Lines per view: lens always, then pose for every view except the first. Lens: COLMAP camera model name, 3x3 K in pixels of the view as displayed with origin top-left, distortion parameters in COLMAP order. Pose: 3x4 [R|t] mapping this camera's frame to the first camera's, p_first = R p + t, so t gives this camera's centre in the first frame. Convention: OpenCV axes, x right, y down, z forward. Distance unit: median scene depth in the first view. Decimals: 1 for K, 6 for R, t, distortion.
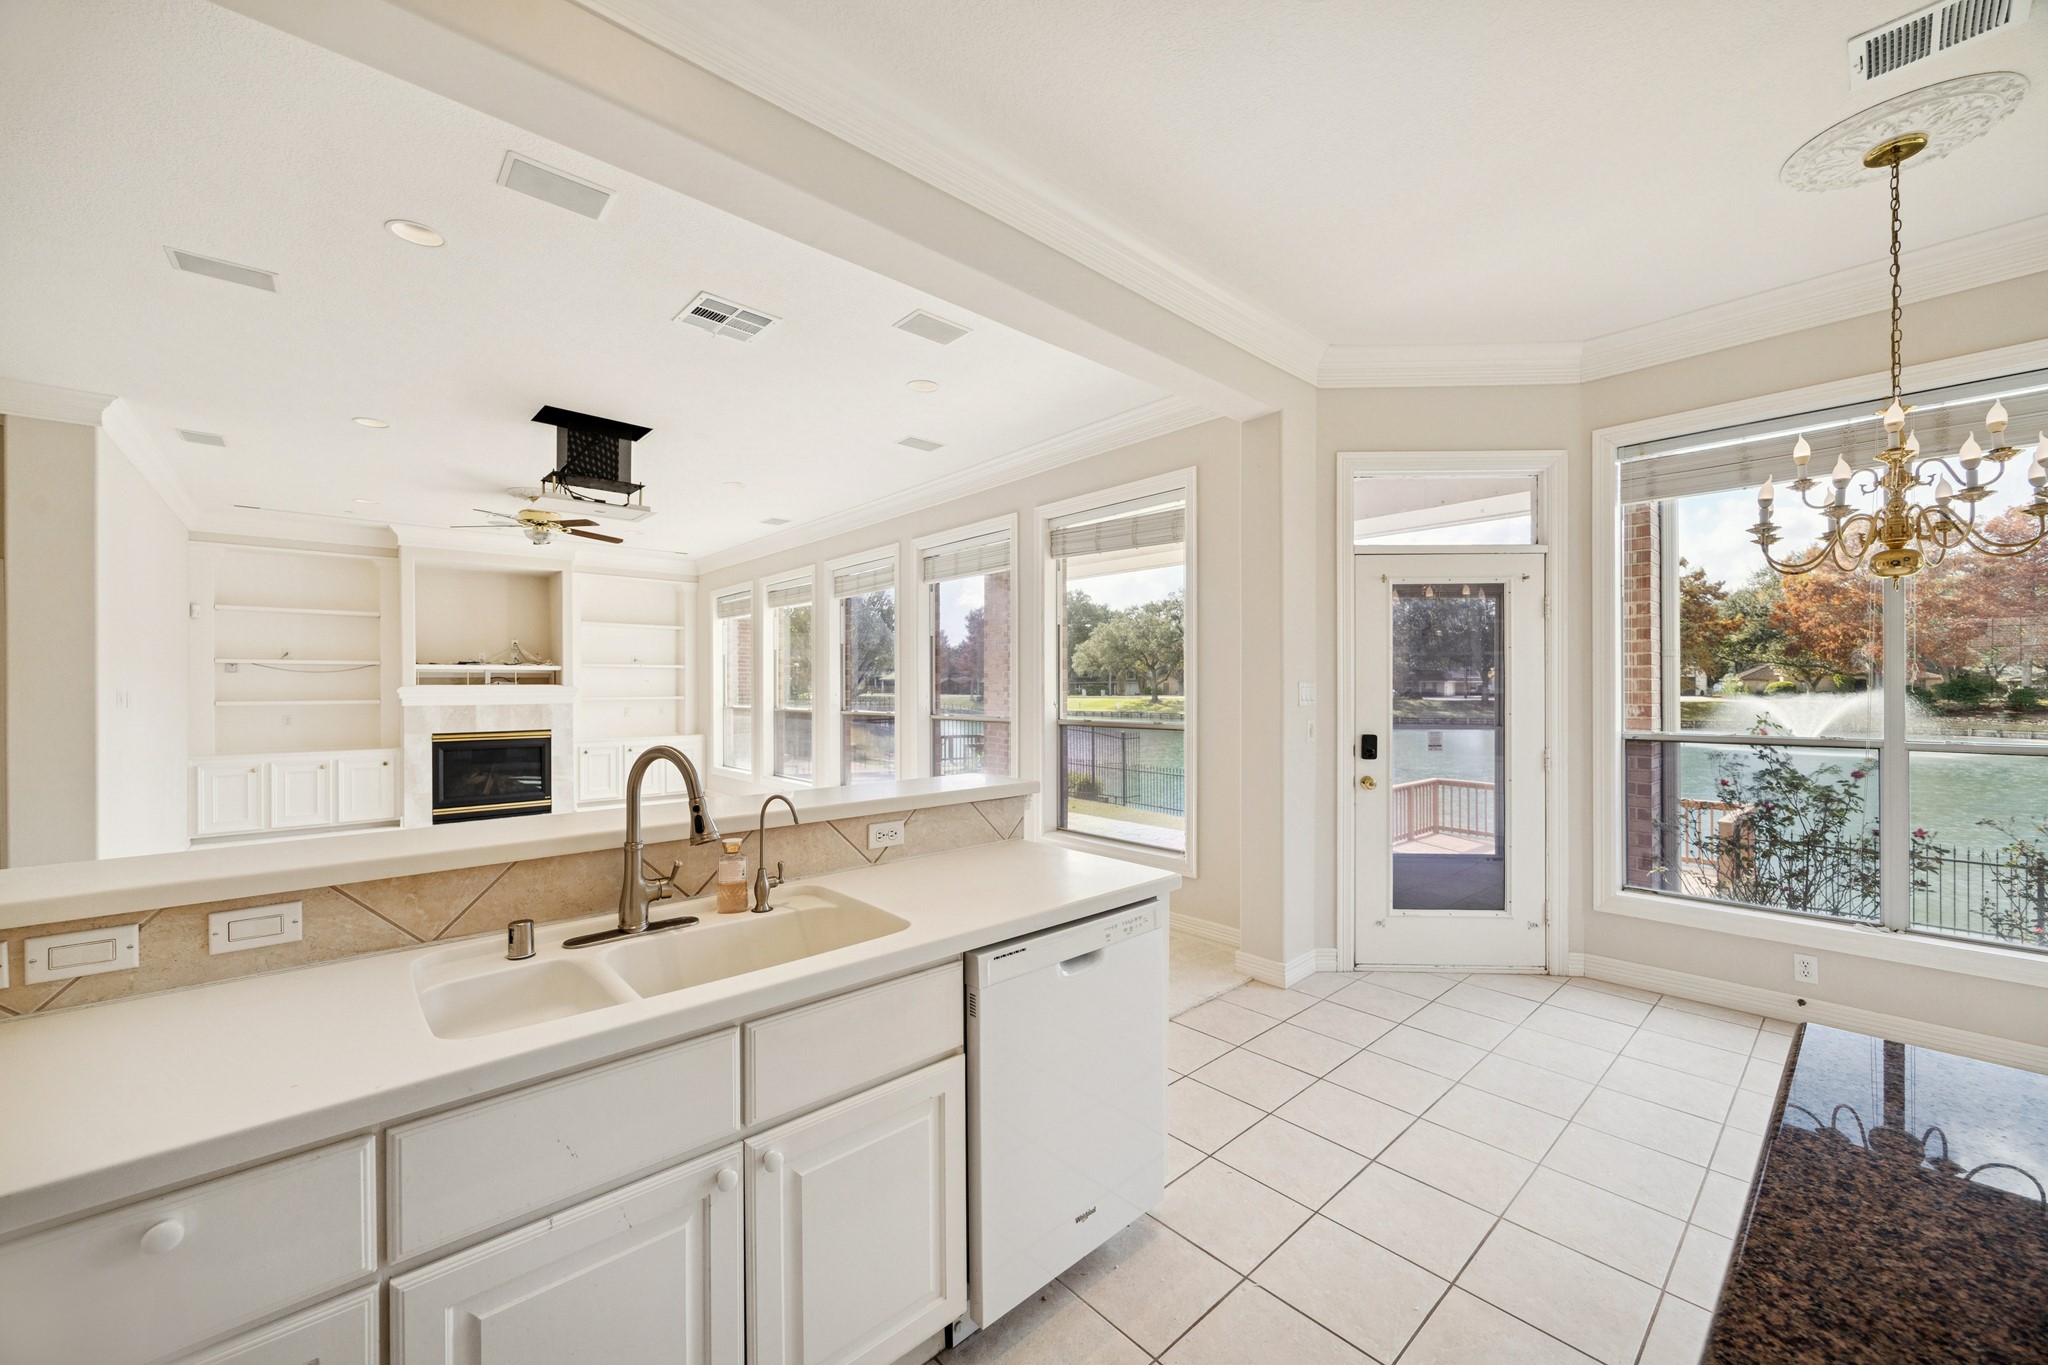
lens RADIAL K [[789.2, 0, 1042.8], [0, 789.2, 686.5], [0, 0, 1]] dist [-0.000707, -0.000368]
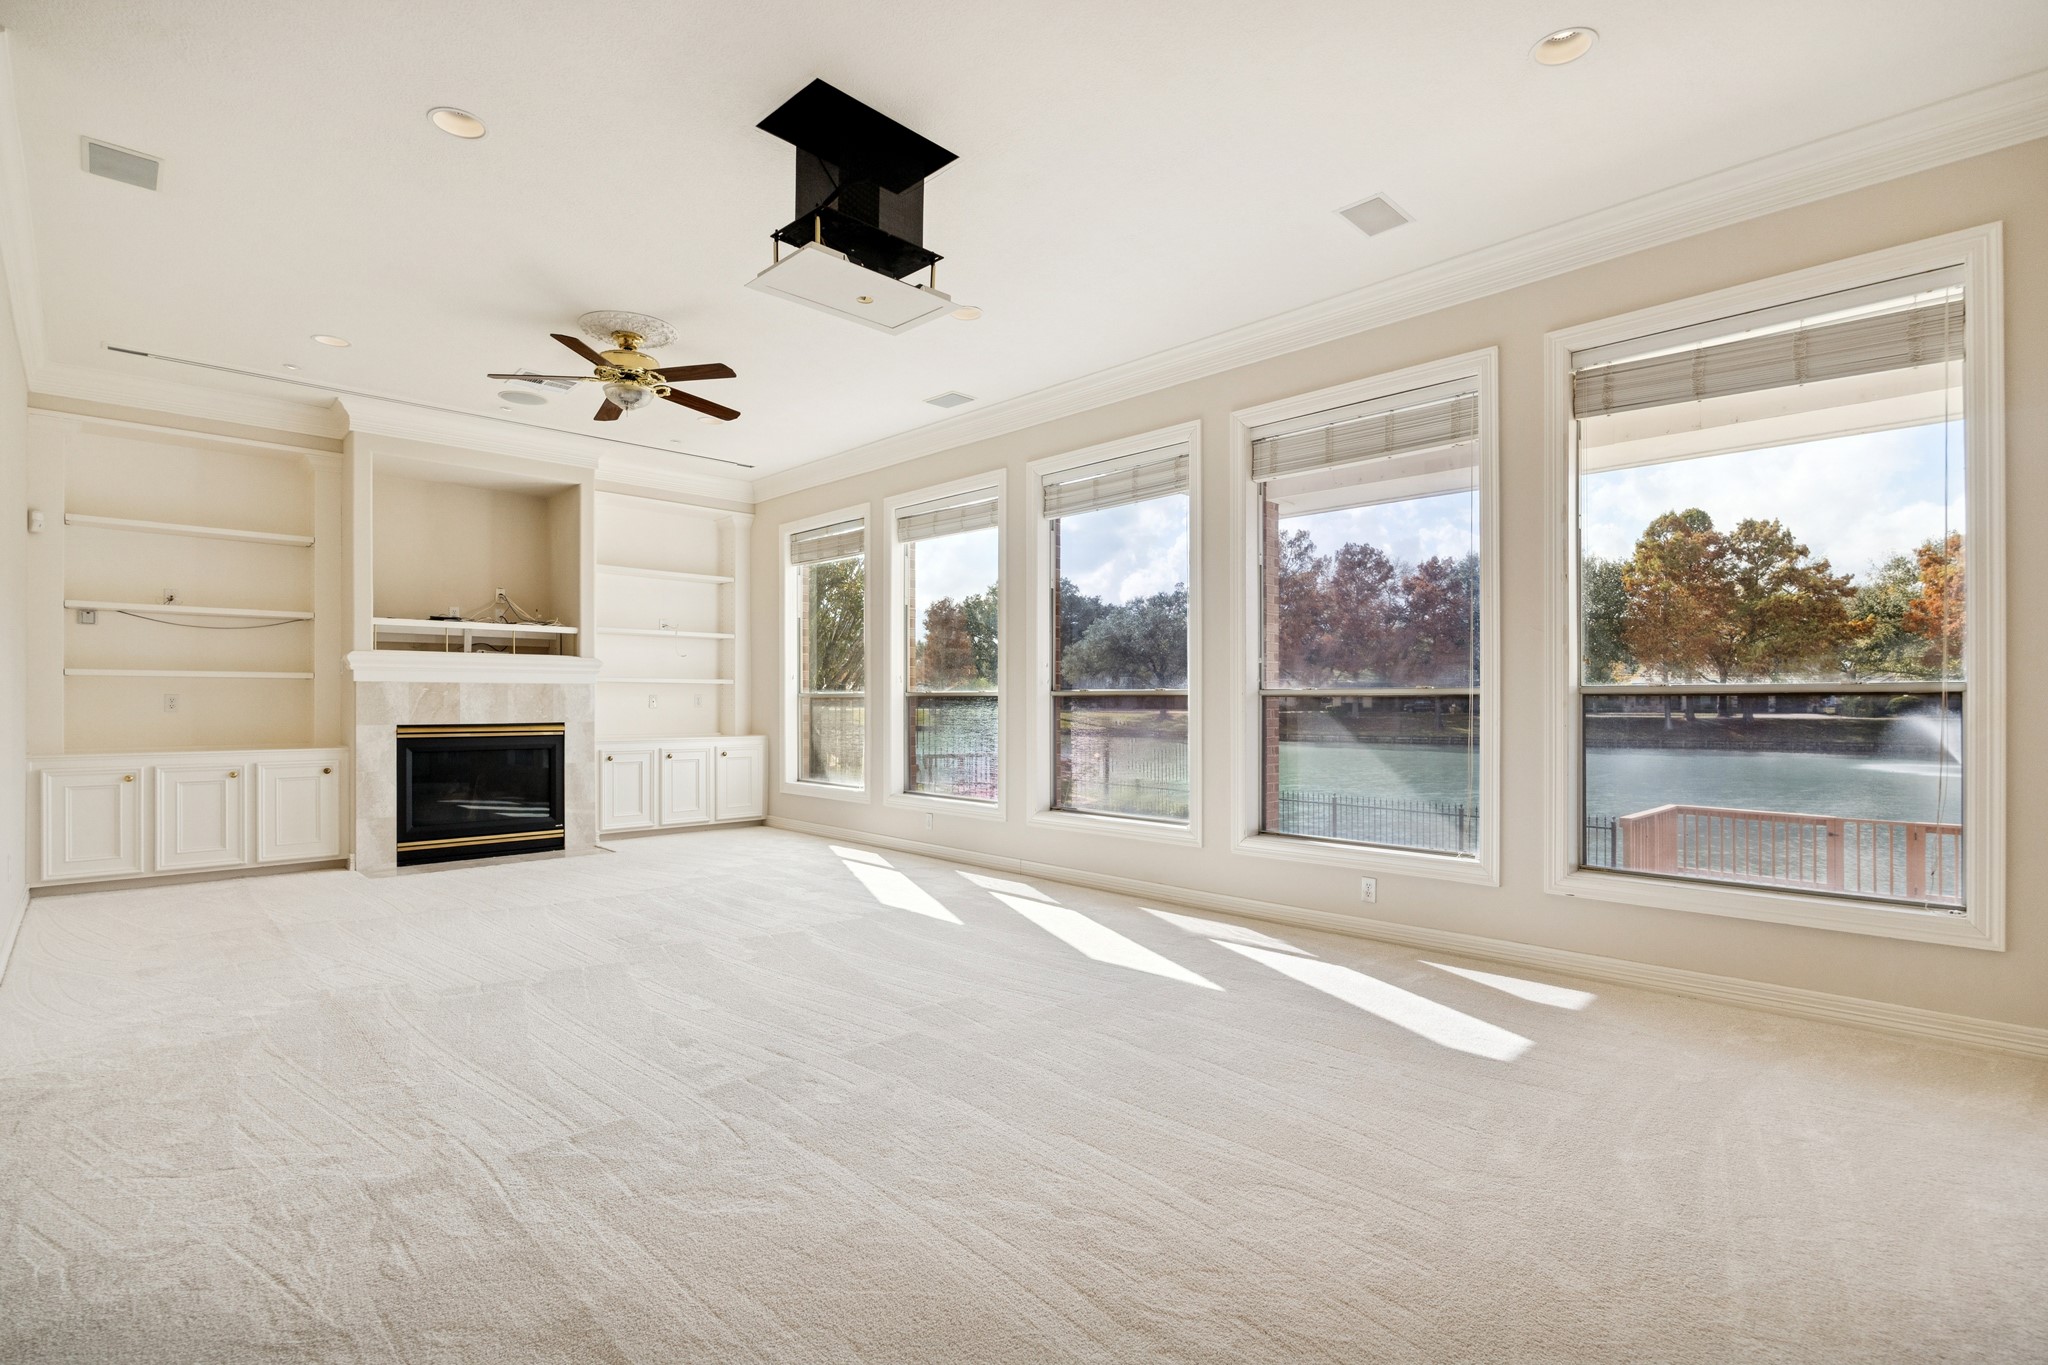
lens RADIAL K [[979.0, 0, 1061.3], [0, 979.0, 697.6], [0, 0, 1]] dist [-0.010756, -0.000060]
pose [[0.998978, 0.005936, 0.044799, -0.450205], [-0.005899, 0.999982, -0.000953, 0.058785], [-0.044804, 0.000688, 0.998996, 0.302091]]
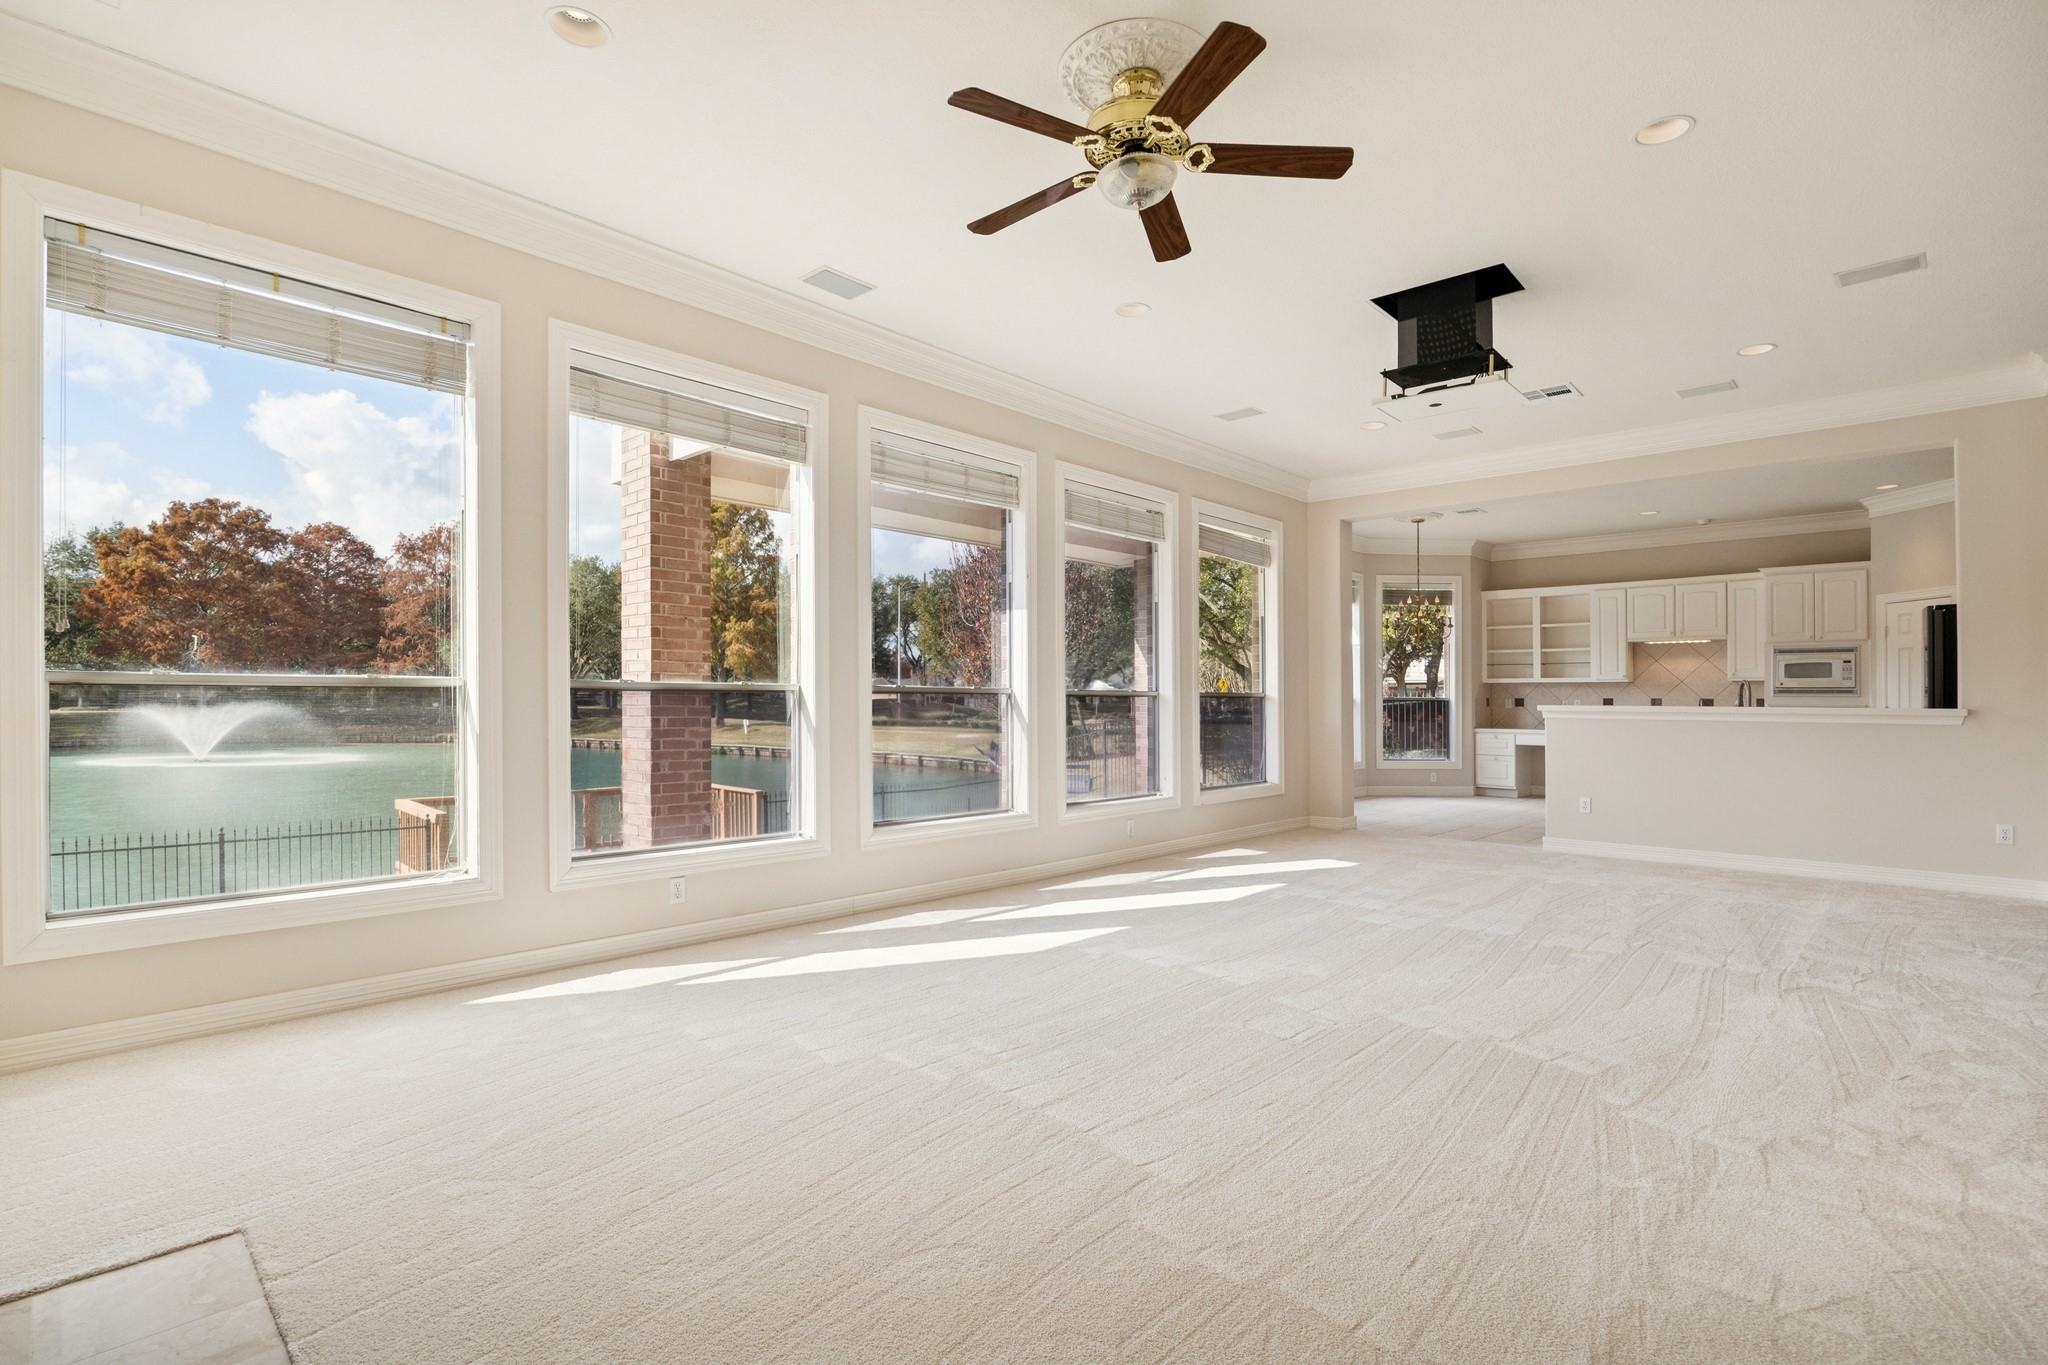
lens RADIAL K [[979.0, 0, 1010.2], [0, 979.0, 693.0], [0, 0, 1]] dist [-0.010756, -0.000060]
pose [[-0.062662, 0.011813, 0.997965, -1.434600], [-0.008974, 0.999883, -0.012400, 0.067977], [-0.997994, -0.009732, -0.062549, 1.428168]]
